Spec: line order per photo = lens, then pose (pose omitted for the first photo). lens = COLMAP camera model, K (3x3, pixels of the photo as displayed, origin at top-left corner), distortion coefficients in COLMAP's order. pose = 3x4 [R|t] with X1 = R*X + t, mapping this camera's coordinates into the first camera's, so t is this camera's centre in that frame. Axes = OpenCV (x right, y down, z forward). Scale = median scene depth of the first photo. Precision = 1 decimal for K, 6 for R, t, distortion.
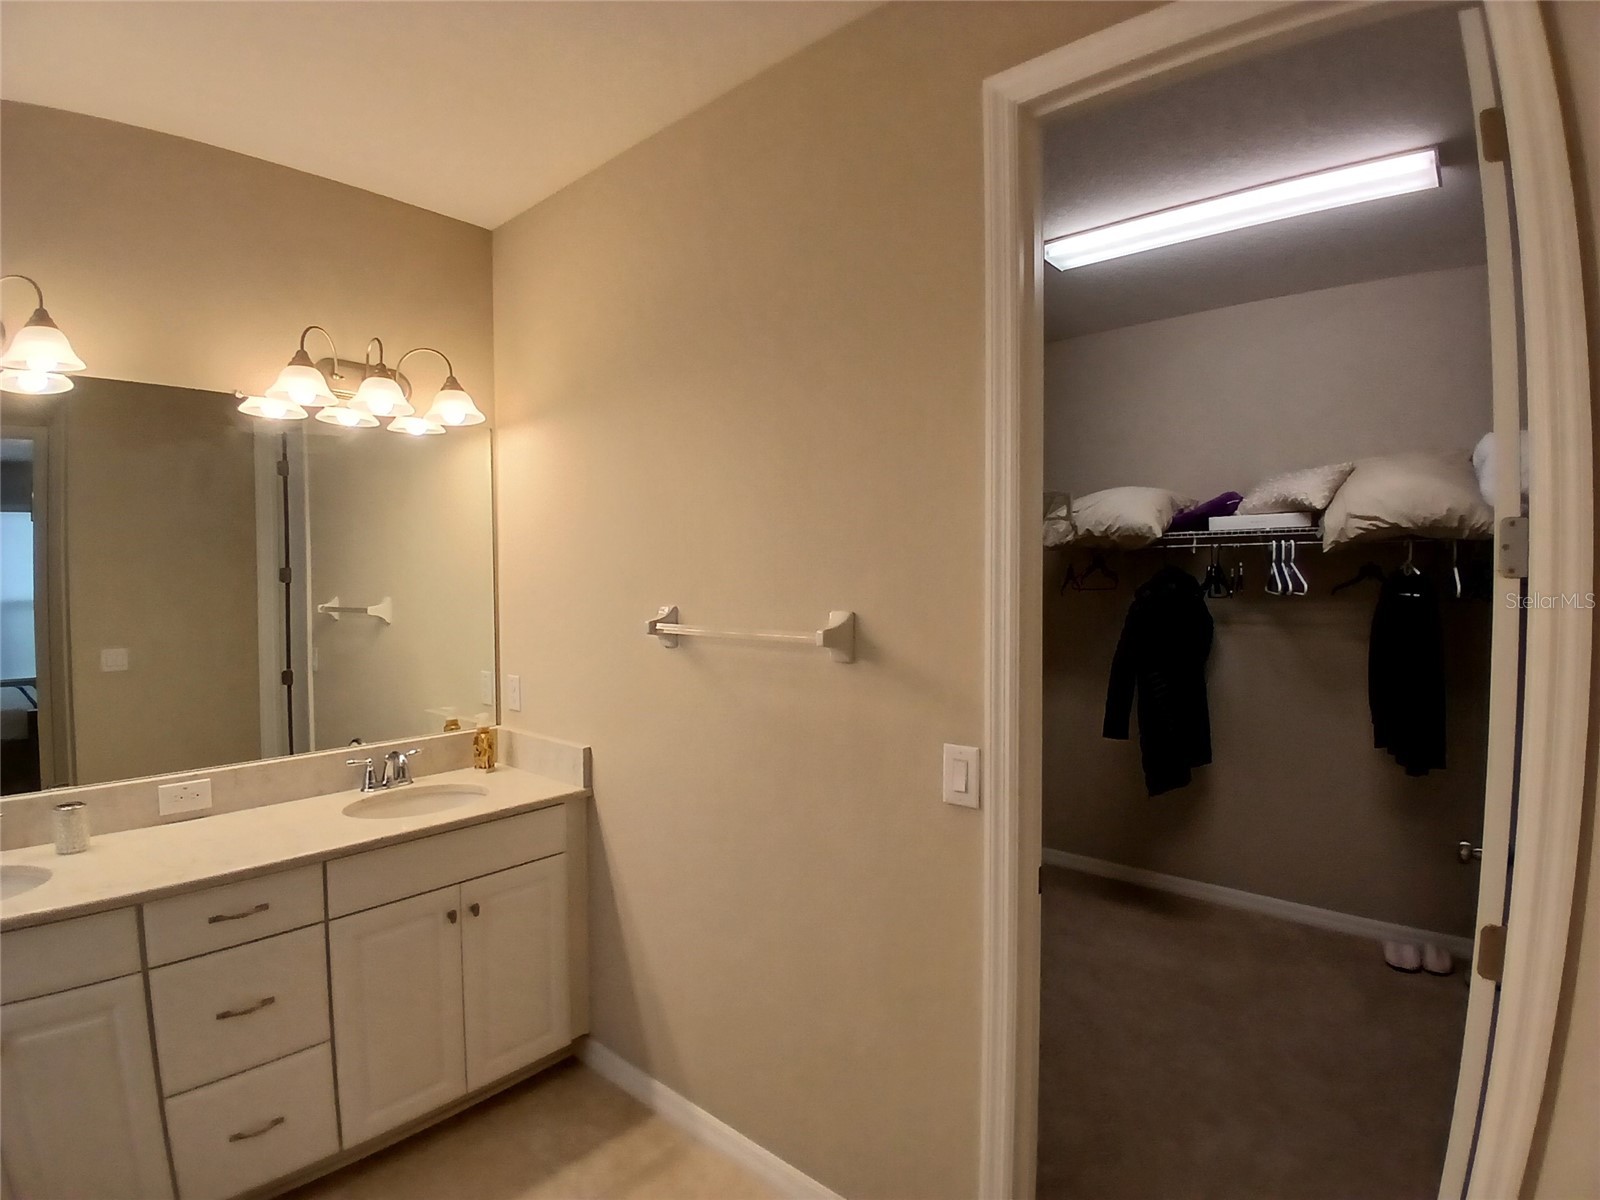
lens RADIAL K [[804.2, 0, 800.0], [0, 804.2, 600.0], [0, 0, 1]] dist [-0.023960, -0.030687]
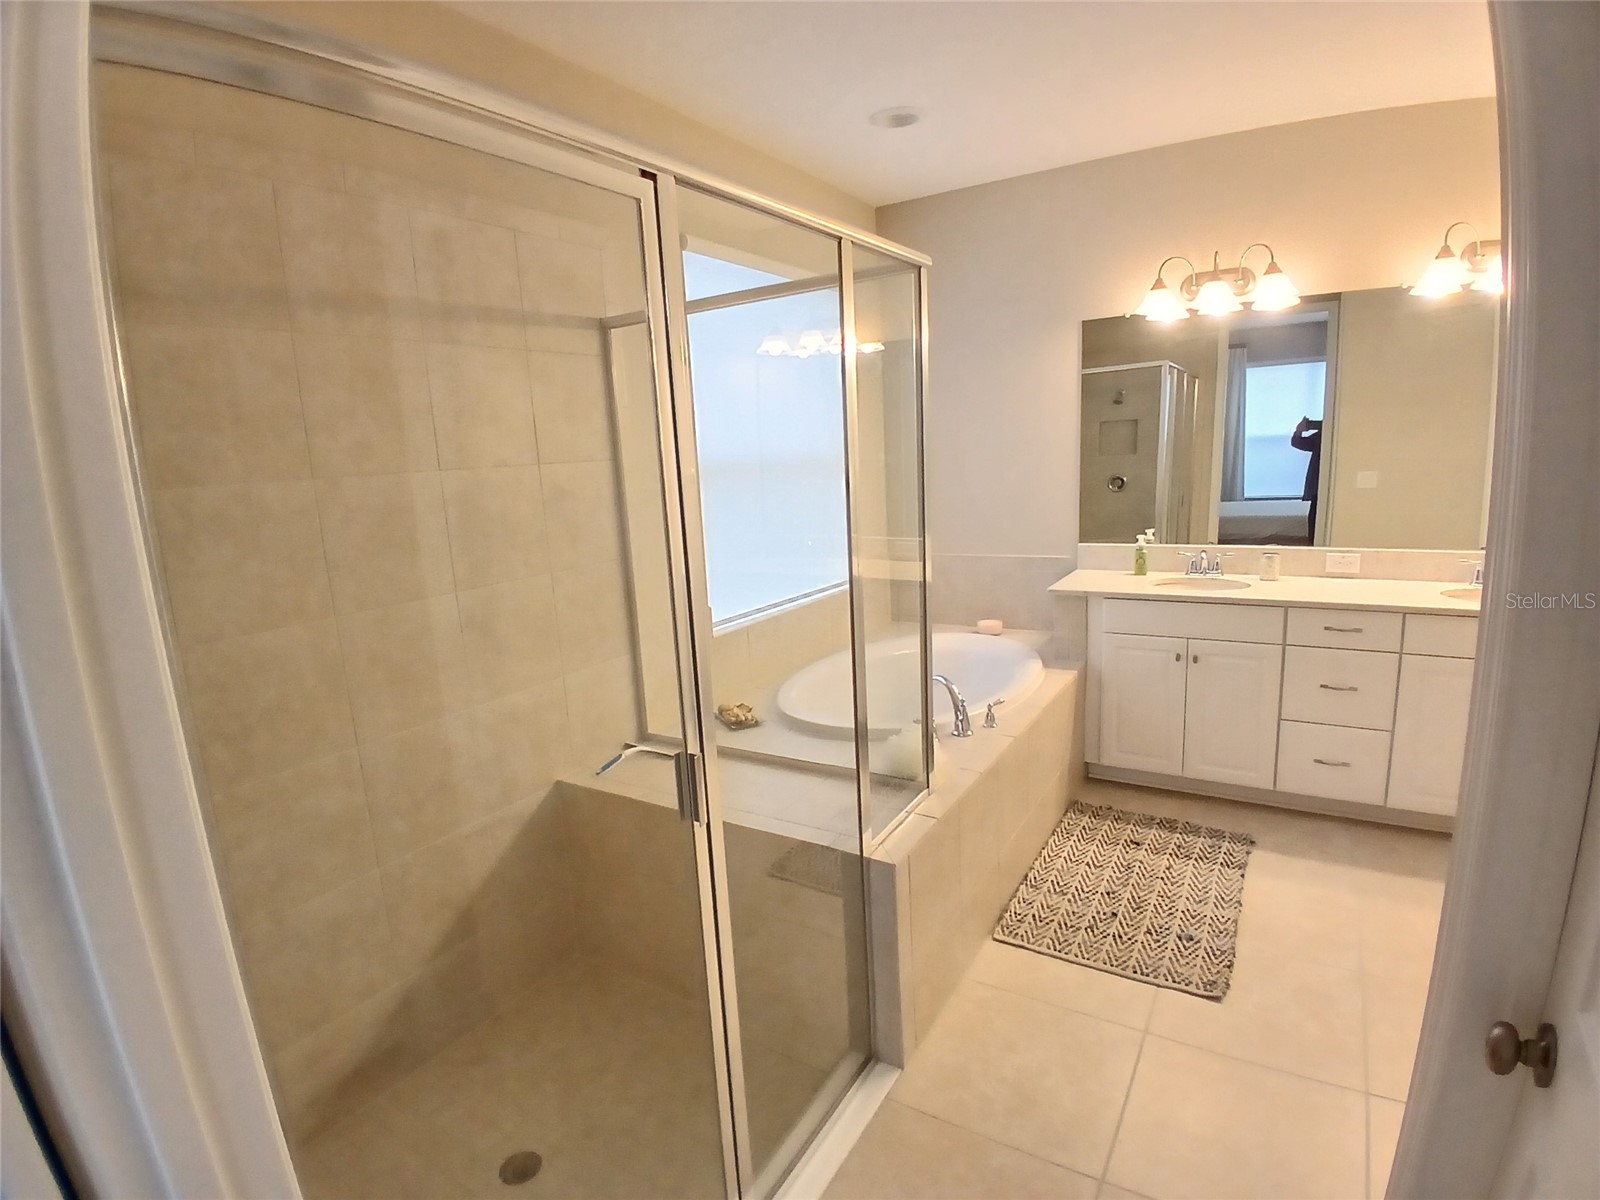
lens RADIAL K [[804.2, 0, 800.0], [0, 804.2, 600.0], [0, 0, 1]] dist [-0.023960, -0.030687]
pose [[0.151297, 0.183461, -0.971314, 0.657754], [0.029073, 0.981375, 0.189890, -0.008613], [0.988061, -0.056969, 0.143145, -0.338788]]
